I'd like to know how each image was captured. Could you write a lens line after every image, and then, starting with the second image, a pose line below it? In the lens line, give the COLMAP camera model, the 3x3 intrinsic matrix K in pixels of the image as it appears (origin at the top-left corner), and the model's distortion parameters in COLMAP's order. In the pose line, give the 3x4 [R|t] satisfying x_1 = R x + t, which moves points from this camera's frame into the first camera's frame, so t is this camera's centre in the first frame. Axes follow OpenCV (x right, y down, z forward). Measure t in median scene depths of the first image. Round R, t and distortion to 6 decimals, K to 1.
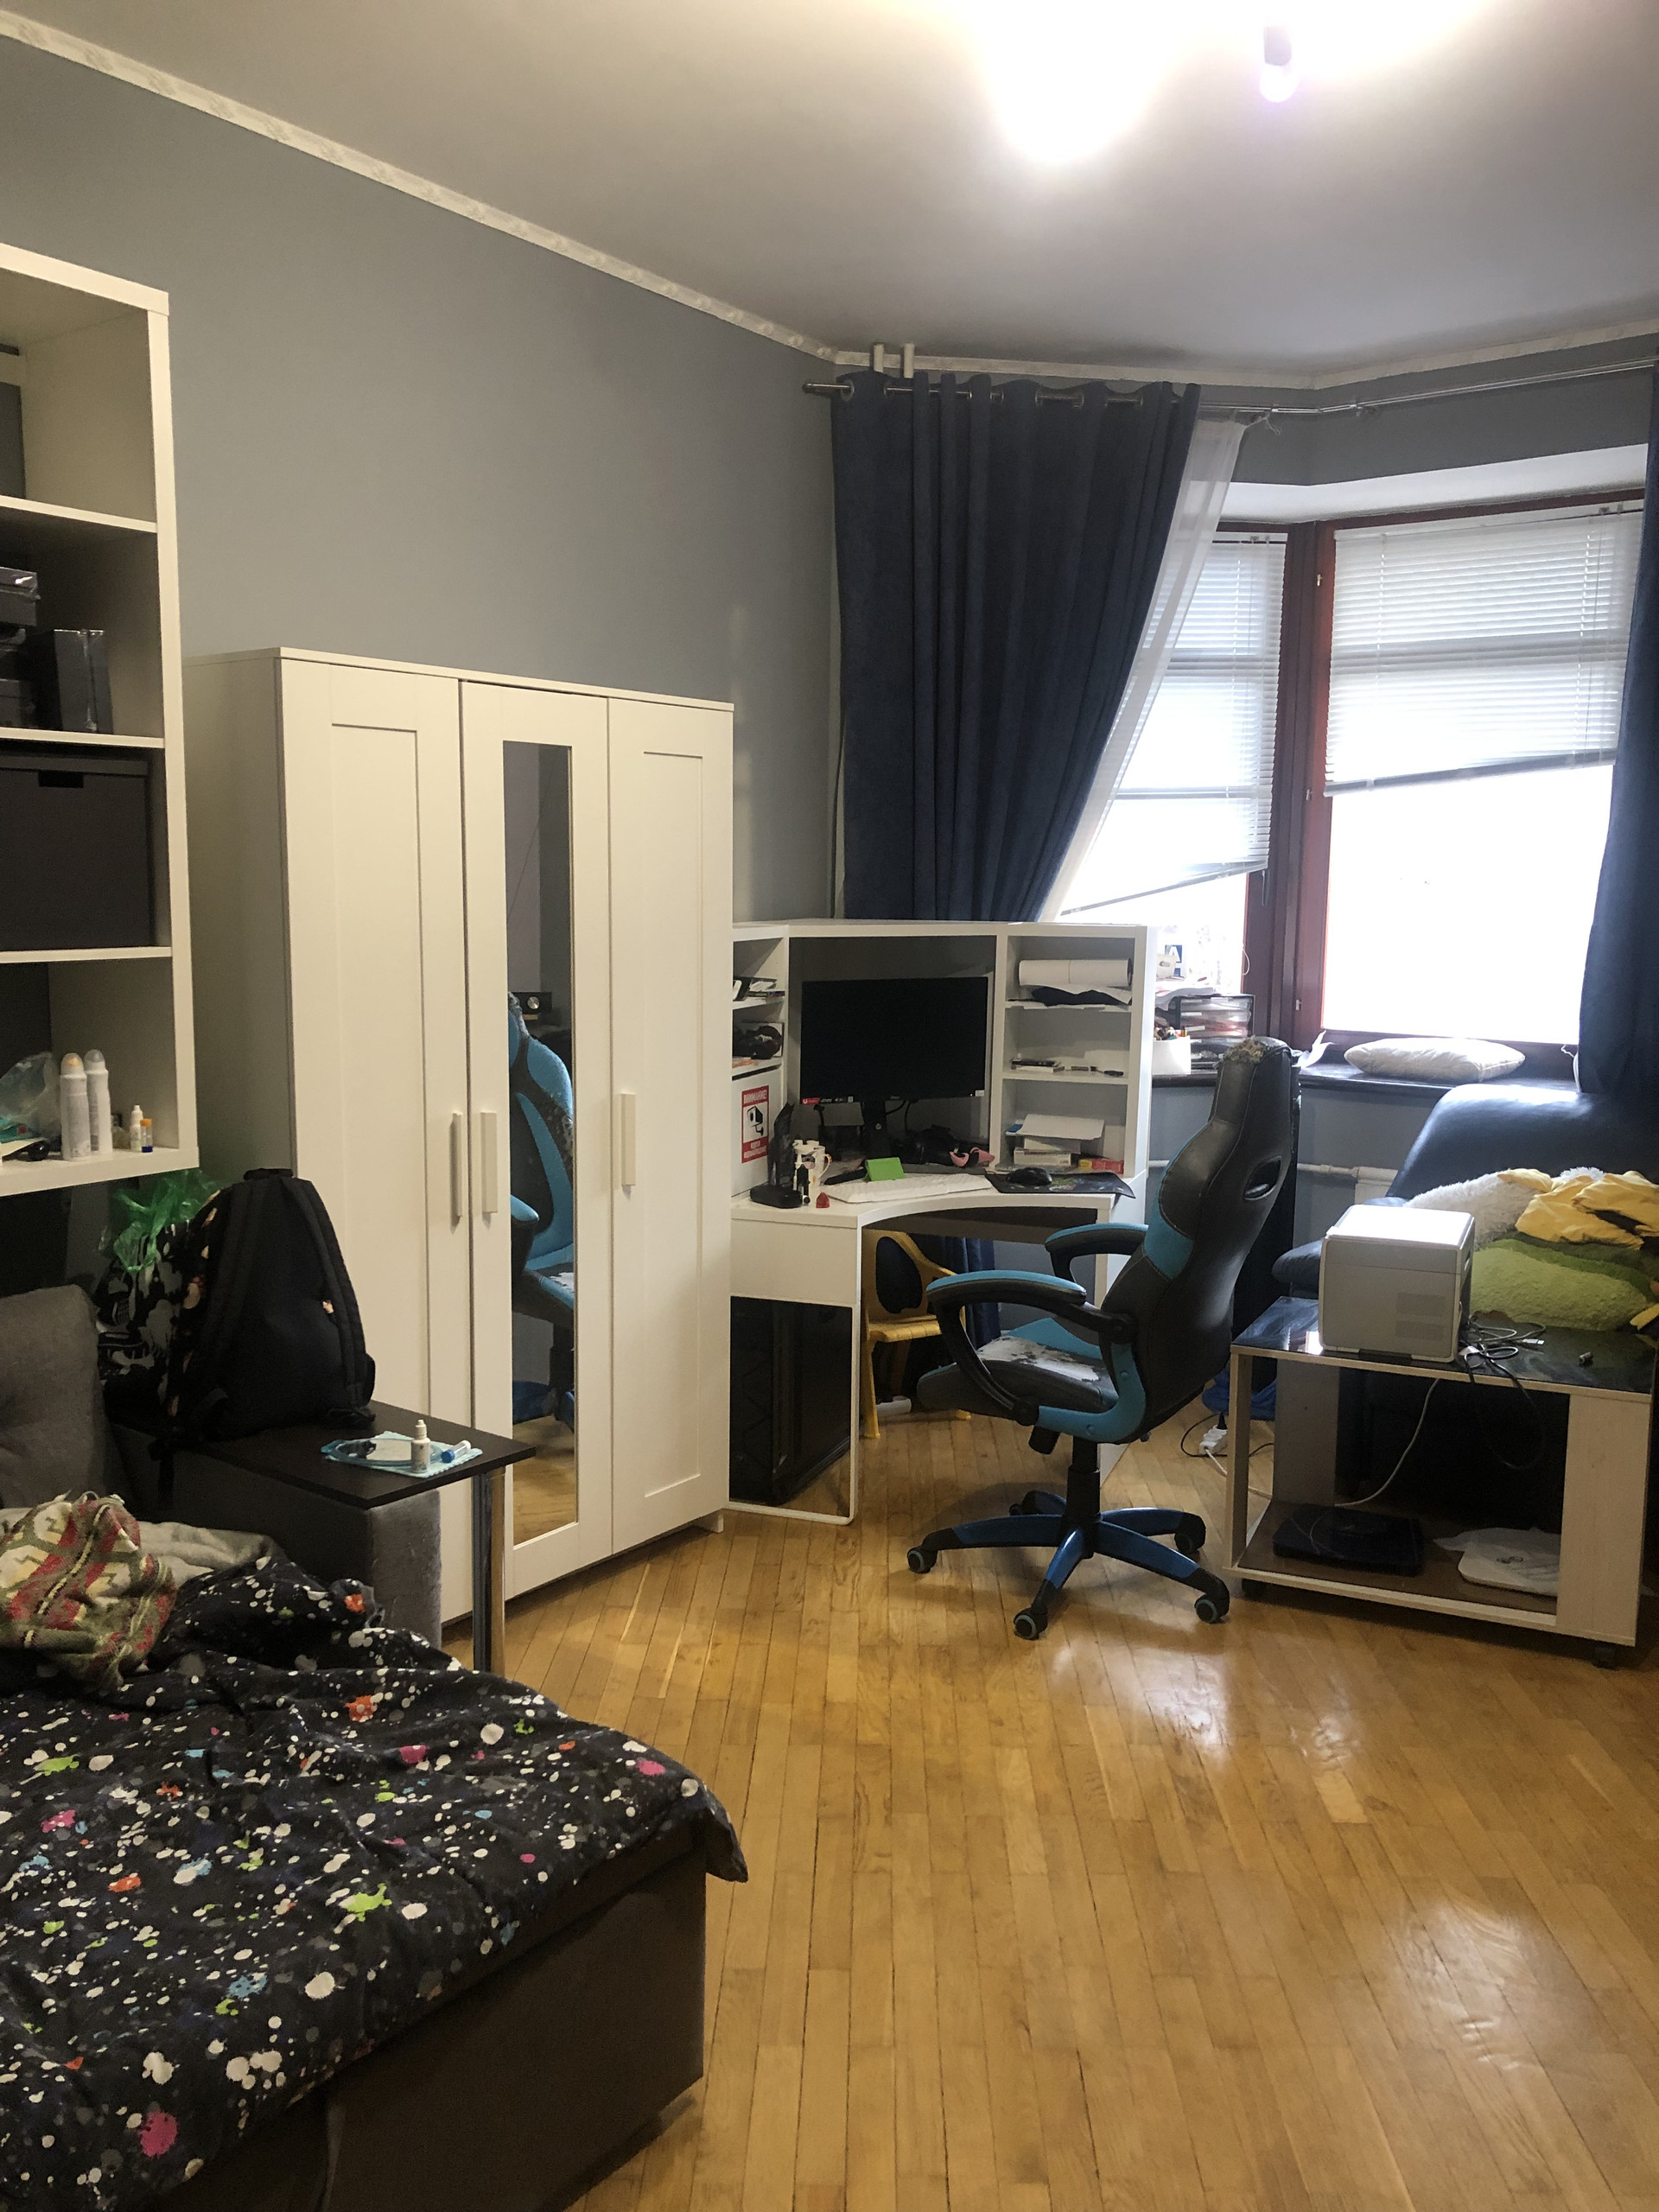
lens RADIAL K [[1793.0, 0, 829.0], [0, 1793.0, 1098.1], [0, 0, 1]] dist [-0.001145, 0.003245]
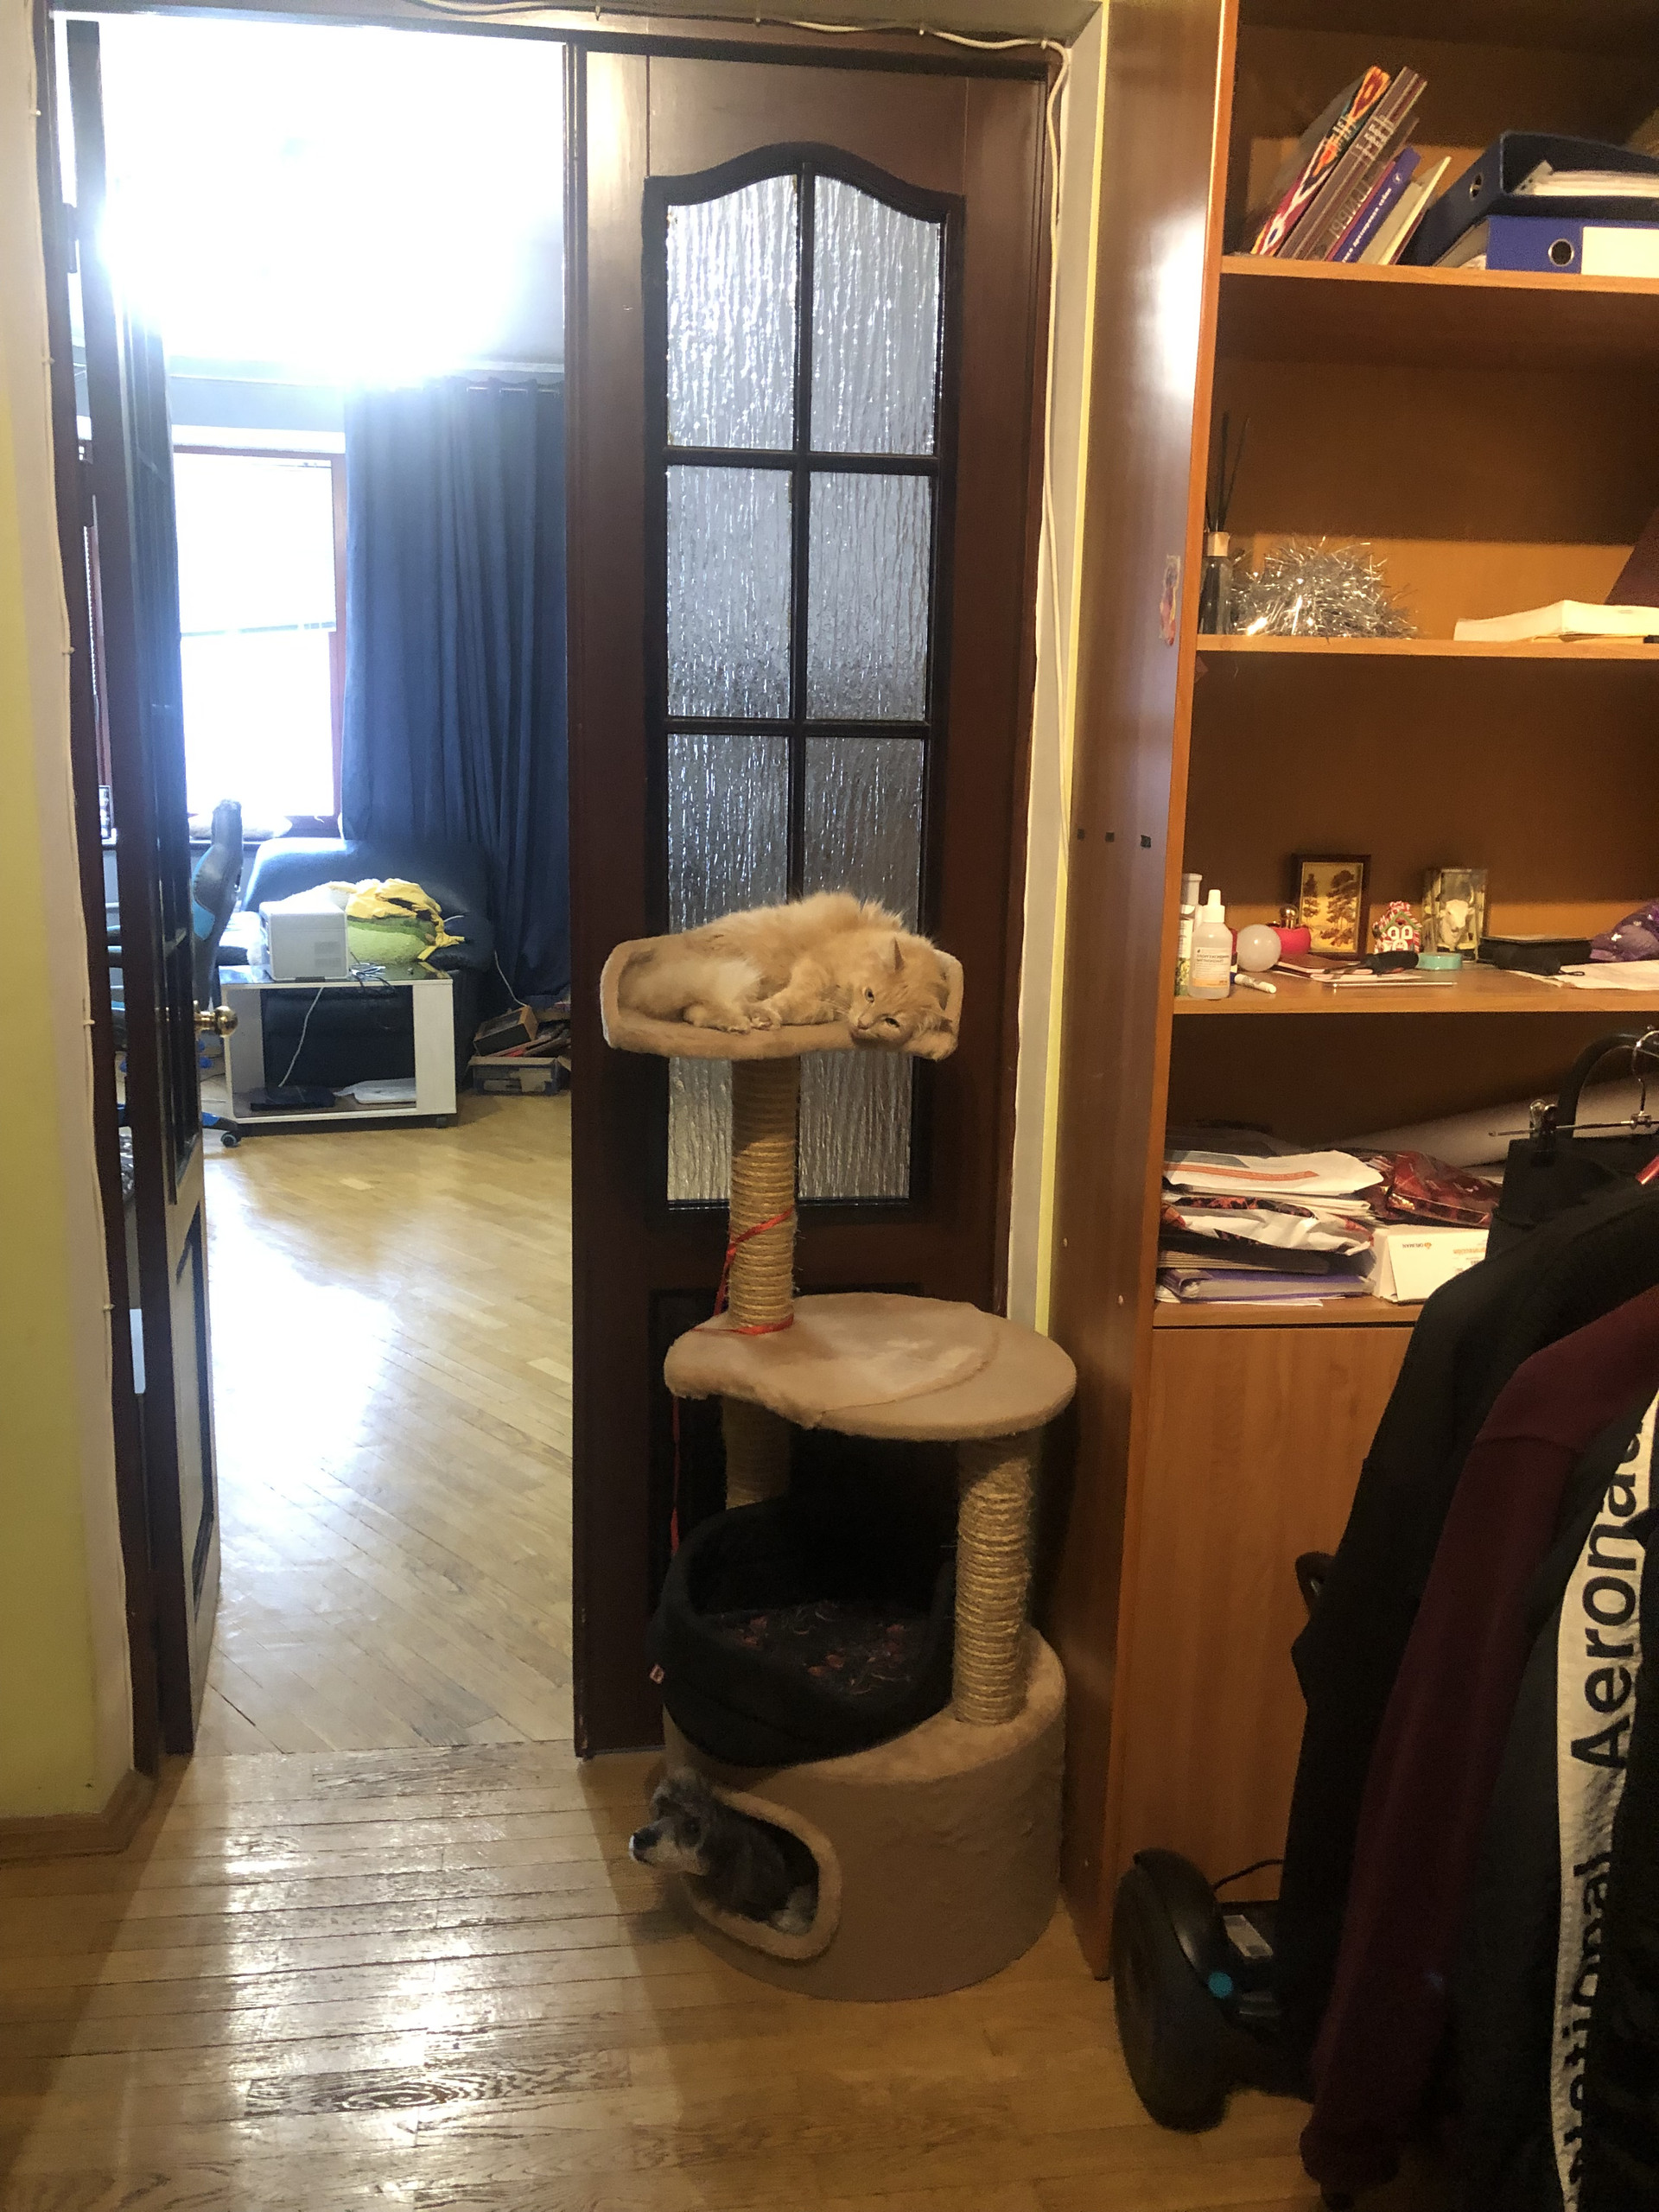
lens RADIAL K [[1793.0, 0, 829.0], [0, 1793.0, 1098.1], [0, 0, 1]] dist [-0.001145, 0.003245]
pose [[0.703898, -0.137831, 0.696800, -0.524059], [0.074958, 0.989929, 0.120091, 0.079207], [-0.706335, -0.032301, 0.707140, -0.552307]]
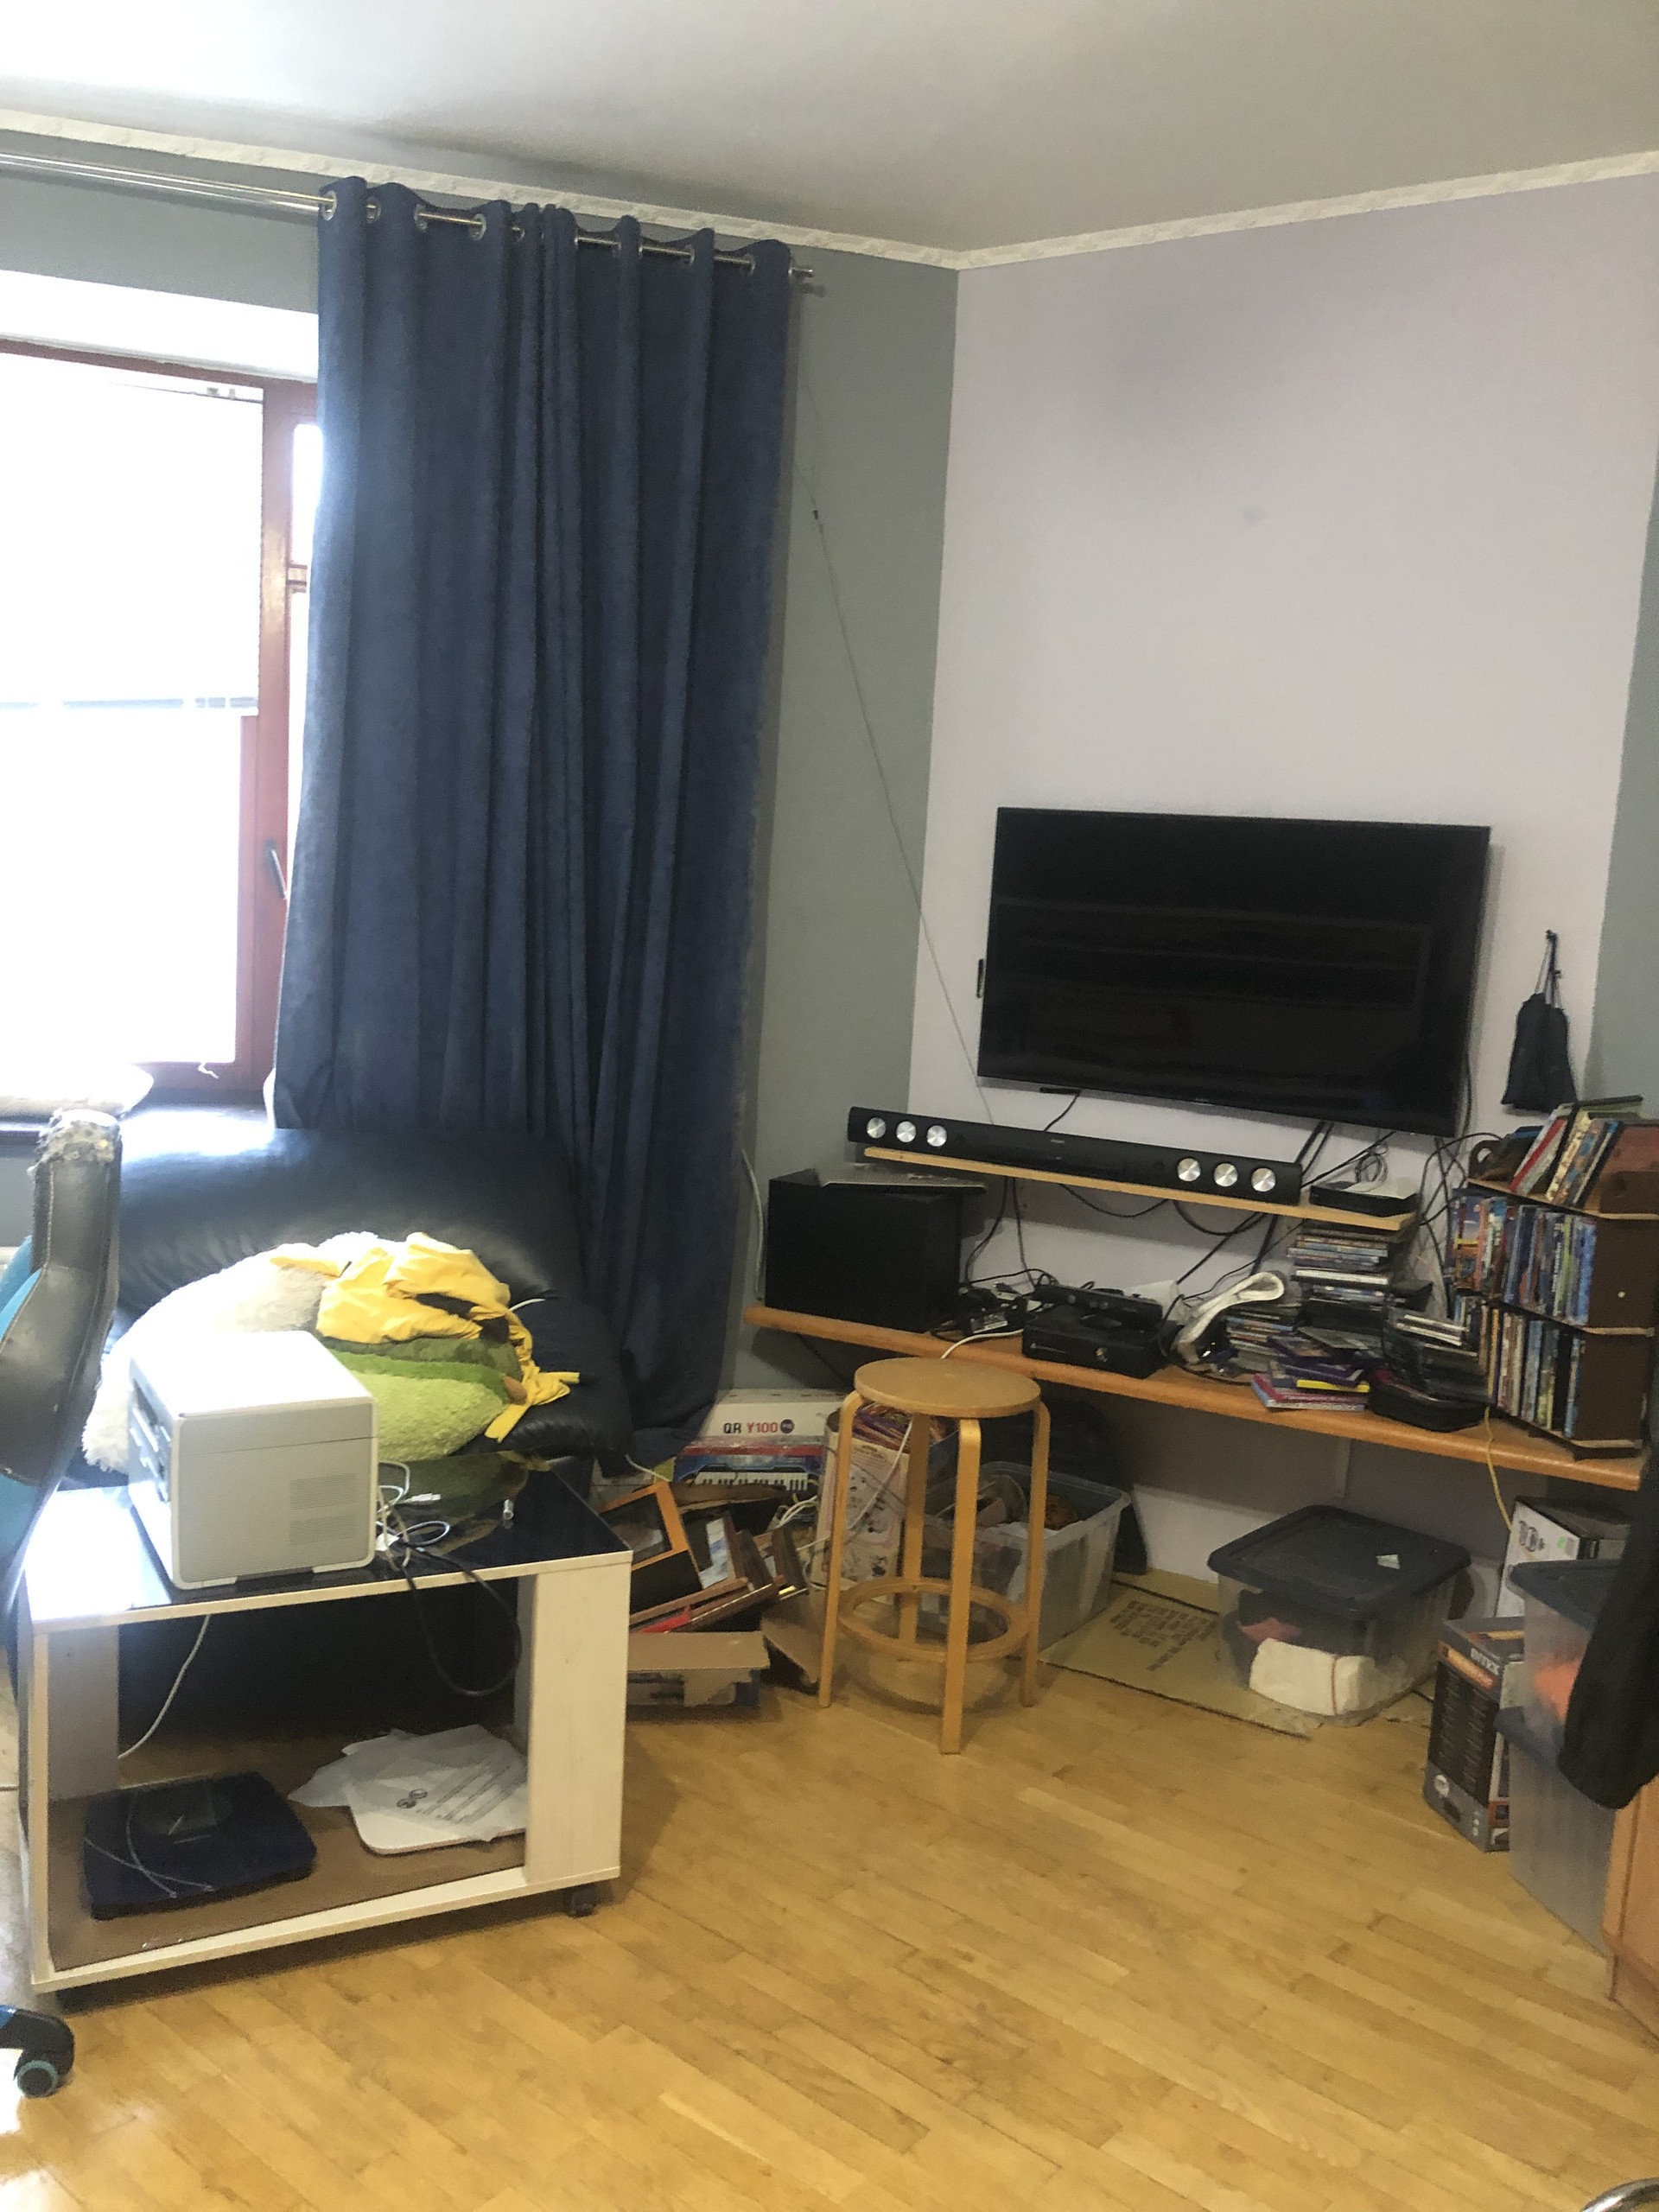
lens RADIAL K [[1793.0, 0, 829.0], [0, 1793.0, 1098.1], [0, 0, 1]] dist [-0.001145, 0.003245]
pose [[0.608183, -0.062365, 0.791343, -0.070361], [0.046423, 0.997997, 0.042973, -0.047531], [-0.792438, 0.010601, 0.609860, 0.401293]]
